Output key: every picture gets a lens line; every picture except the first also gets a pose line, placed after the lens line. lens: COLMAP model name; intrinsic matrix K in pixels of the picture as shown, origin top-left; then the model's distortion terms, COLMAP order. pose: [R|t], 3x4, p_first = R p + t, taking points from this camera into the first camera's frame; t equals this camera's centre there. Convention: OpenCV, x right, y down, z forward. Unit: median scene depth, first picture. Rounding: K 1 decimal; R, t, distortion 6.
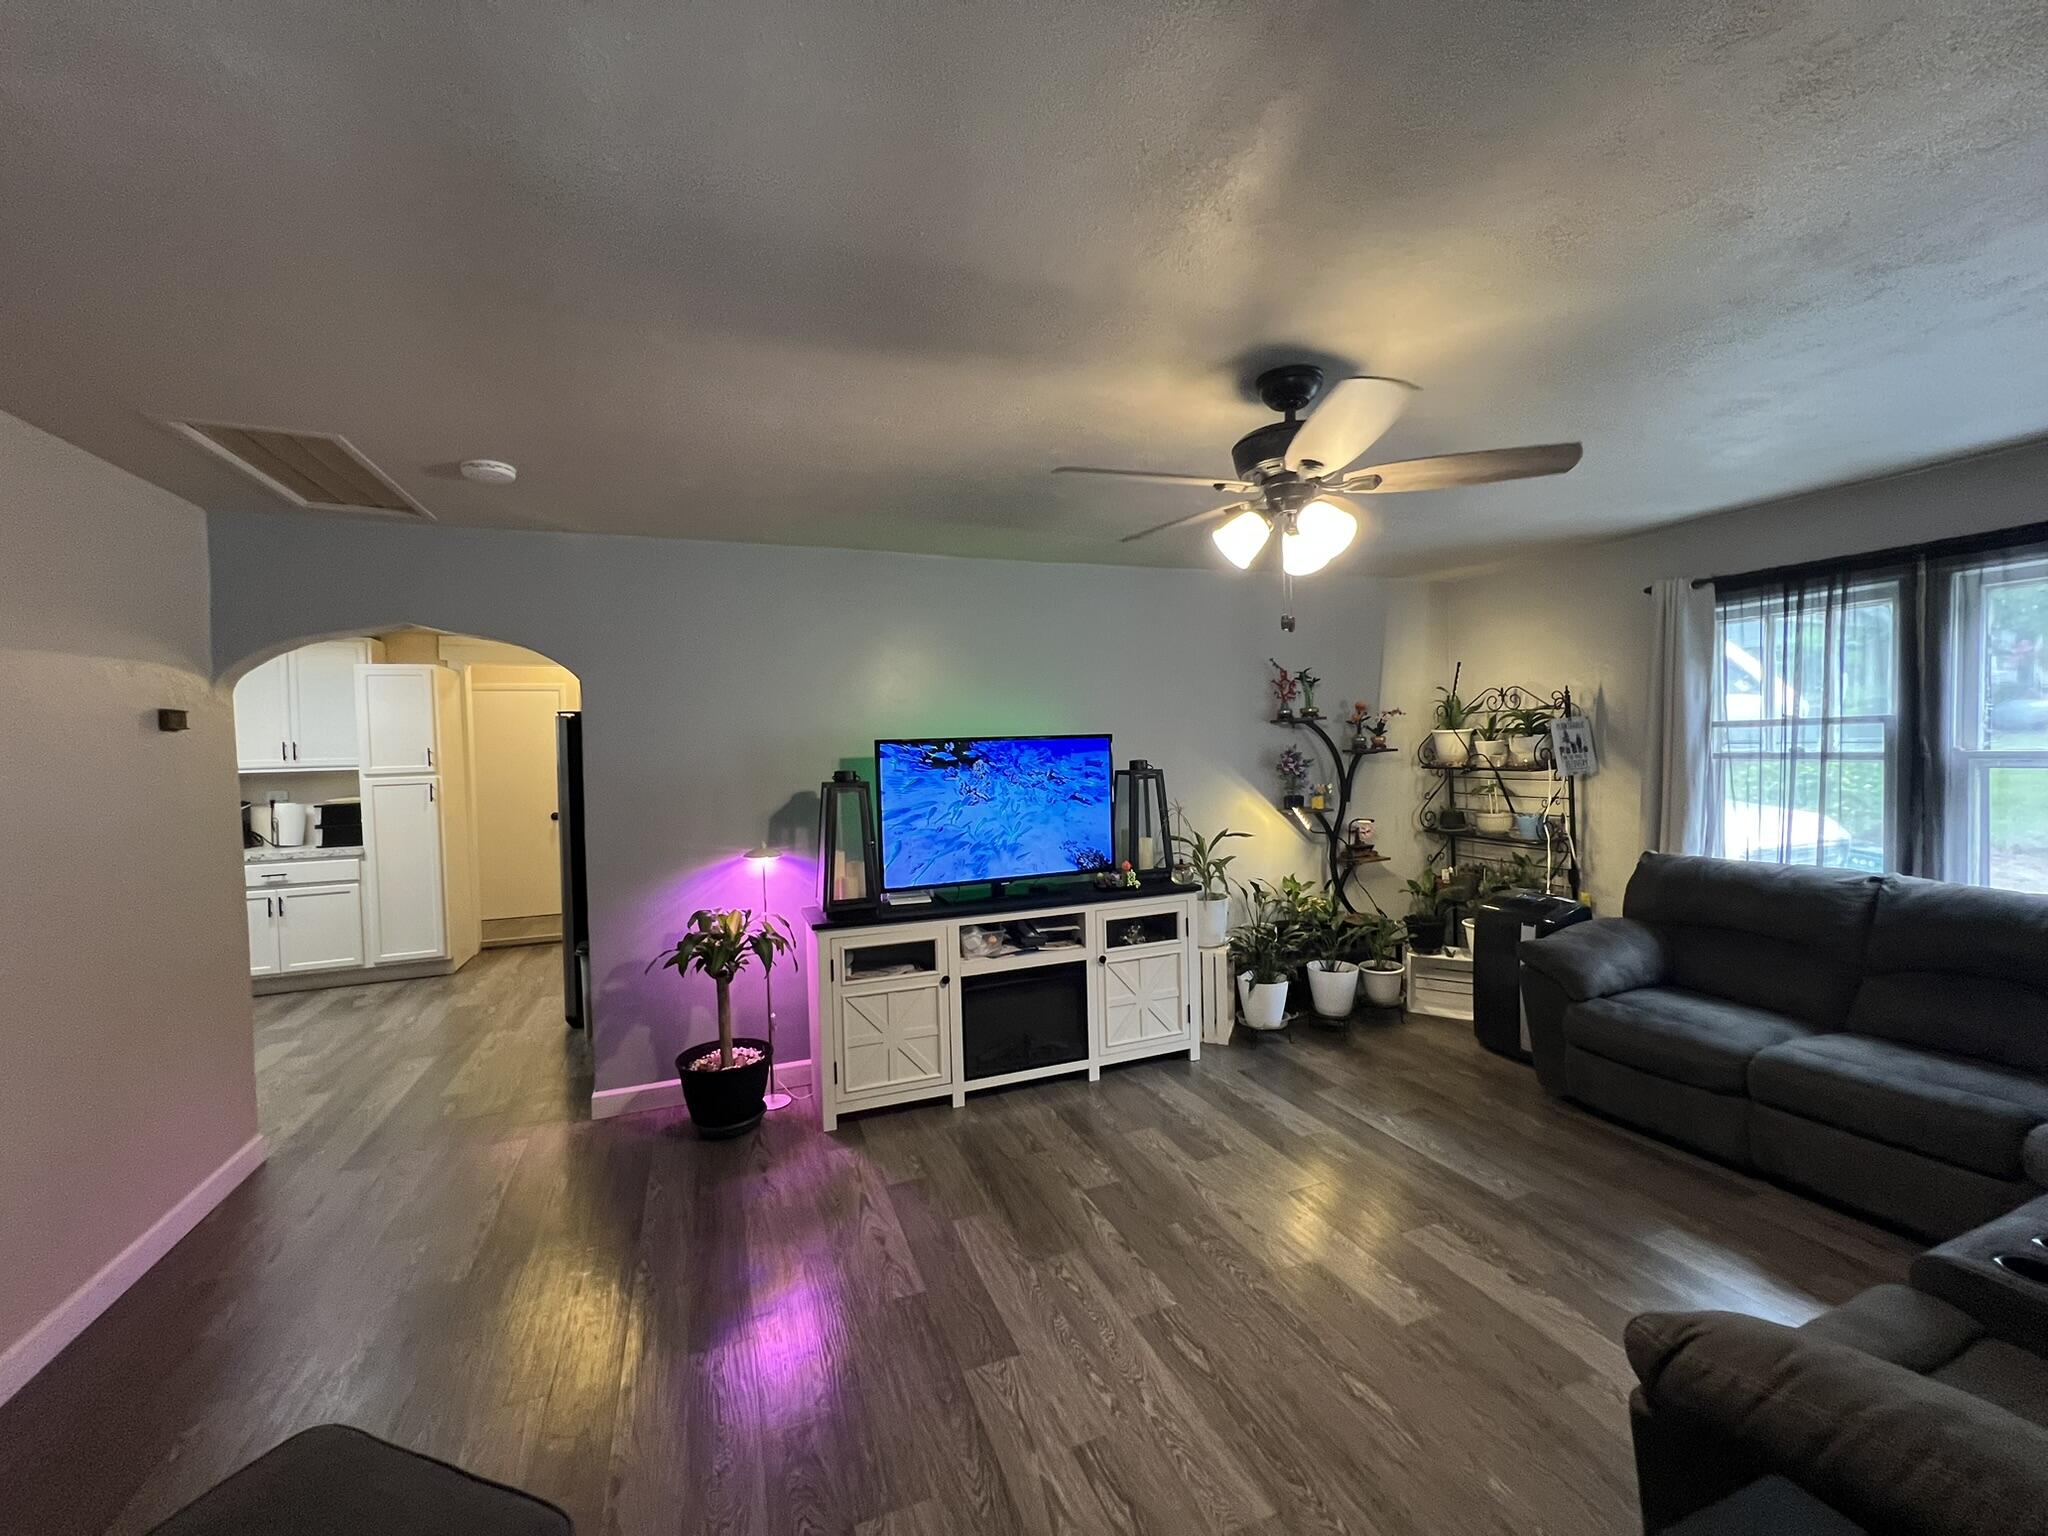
lens RADIAL K [[816.5, 0, 1024.9], [0, 816.5, 768.4], [0, 0, 1]] dist [-0.001795, 0.000399]
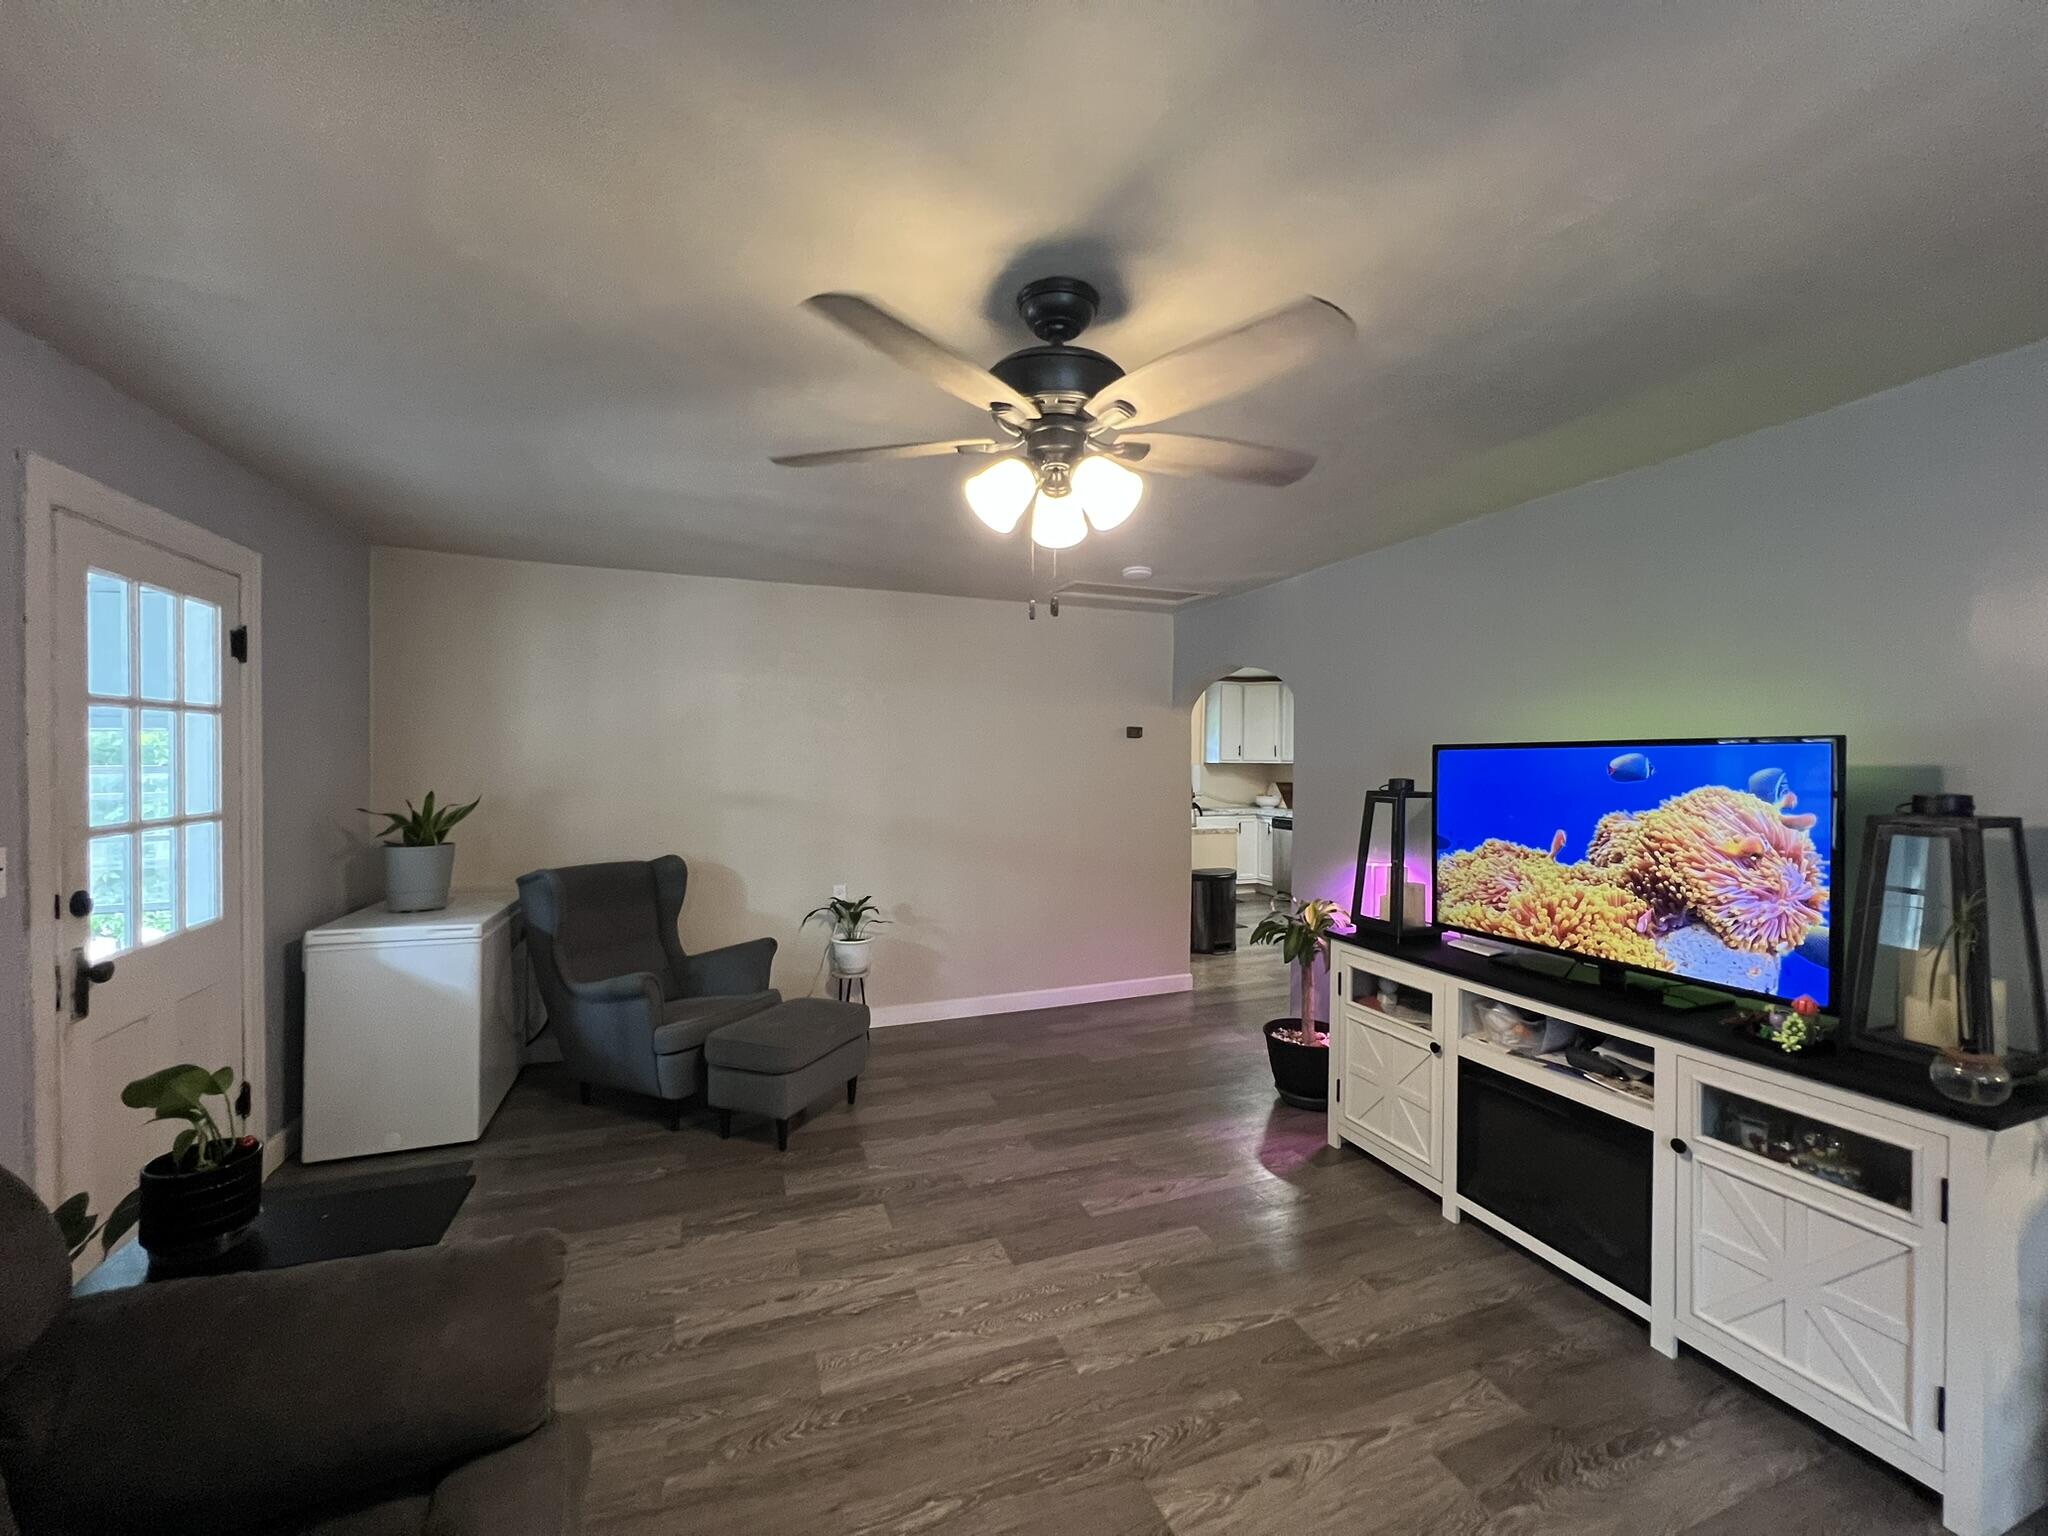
lens RADIAL K [[812.8, 0, 1027.1], [0, 812.8, 761.9], [0, 0, 1]] dist [0.001196, 0.000256]
pose [[-0.003806, 0.028507, -0.999586, 0.679638], [-0.032165, 0.999073, 0.028615, -0.029412], [0.999475, 0.032260, -0.002886, 0.585726]]
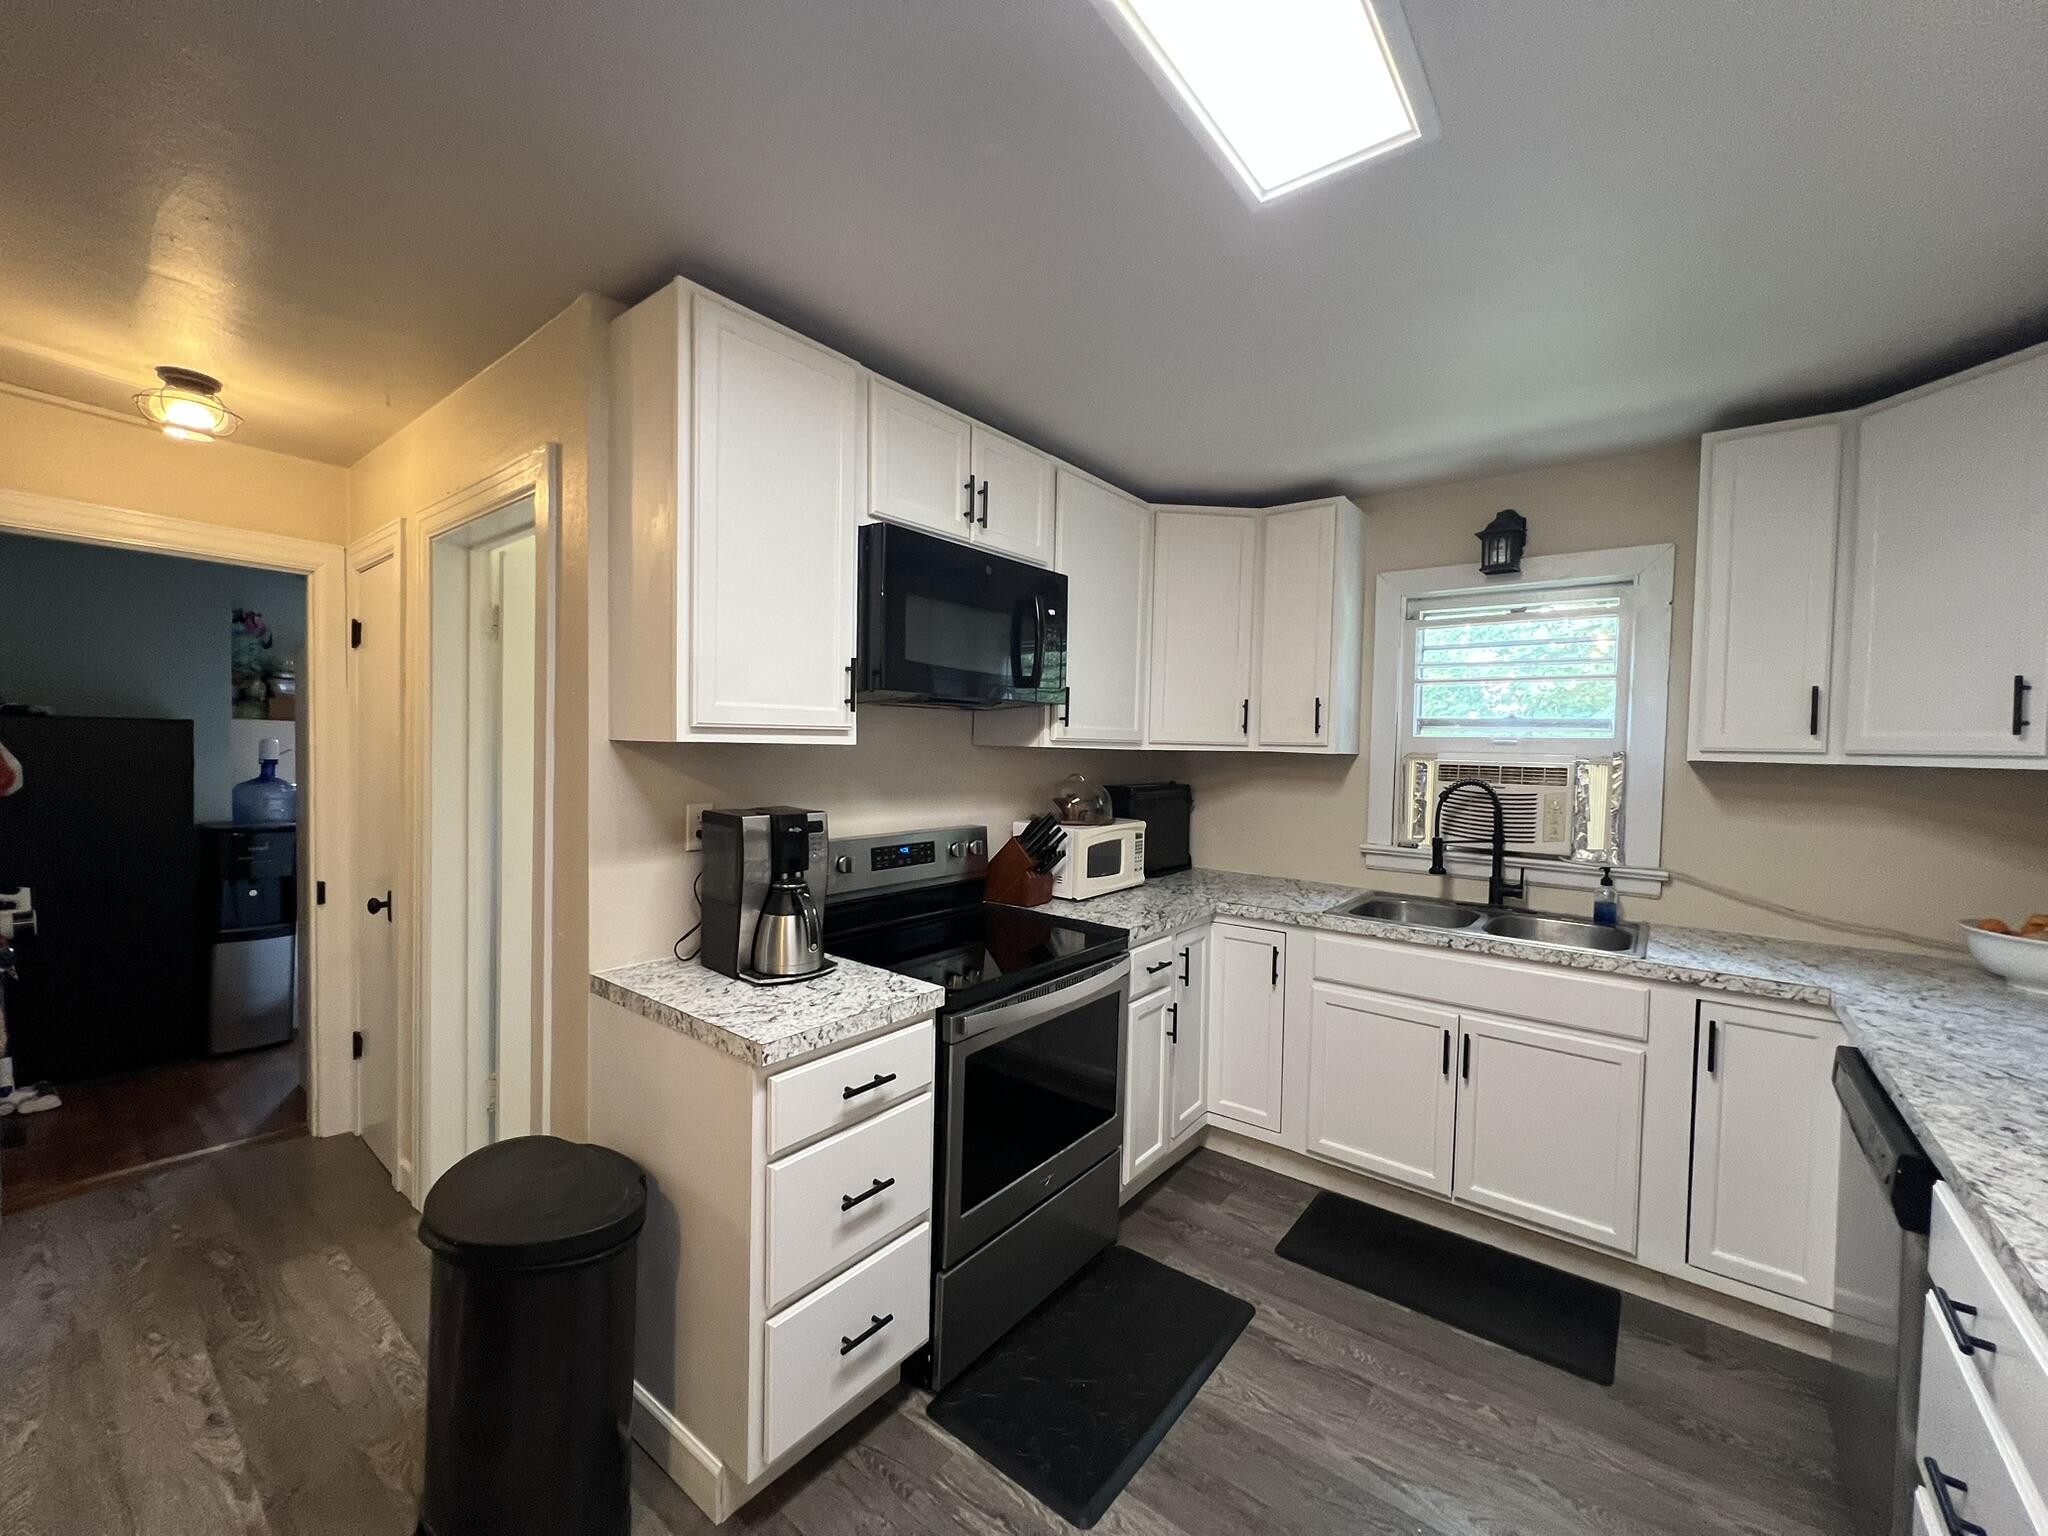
lens RADIAL K [[816.5, 0, 1024.9], [0, 816.5, 768.4], [0, 0, 1]] dist [-0.001795, 0.000399]
pose [[-0.863707, 0.017868, -0.503678, -1.194715], [-0.014351, 0.998094, 0.060017, 0.003243], [0.503791, 0.059065, -0.861804, 1.516093]]
